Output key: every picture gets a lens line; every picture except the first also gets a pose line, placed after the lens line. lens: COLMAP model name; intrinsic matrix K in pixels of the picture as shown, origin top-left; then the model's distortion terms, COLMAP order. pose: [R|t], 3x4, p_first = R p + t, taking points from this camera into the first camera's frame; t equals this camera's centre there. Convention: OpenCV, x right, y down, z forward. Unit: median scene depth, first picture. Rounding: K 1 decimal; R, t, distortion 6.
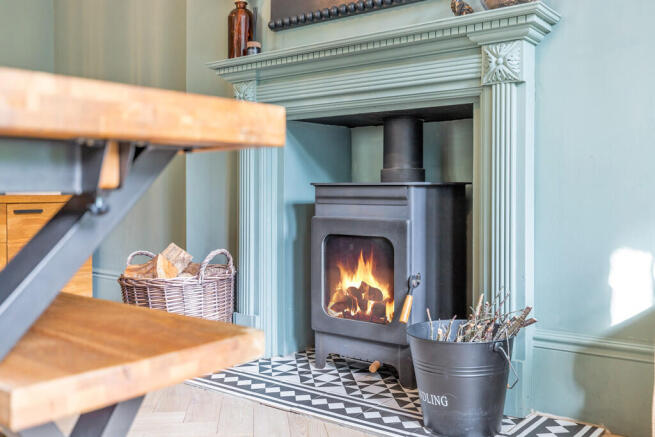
lens RADIAL K [[637.9, 0, 329.3], [0, 637.9, 186.8], [0, 0, 1]] dist [-0.002085, -0.002400]
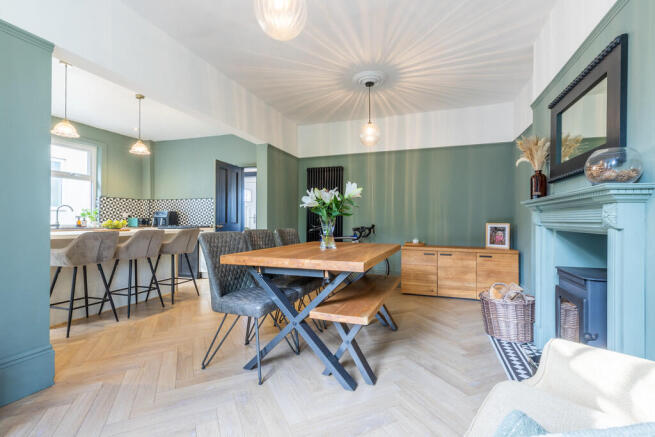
lens RADIAL K [[298.7, 0, 327.5], [0, 298.7, 218.5], [0, 0, 1]] dist [0.002054, 0.000286]
pose [[0.331578, -0.000387, -0.943428, 0.662265], [-0.007374, 0.999968, -0.003001, -0.159702], [0.943399, 0.007952, 0.331564, 0.061788]]
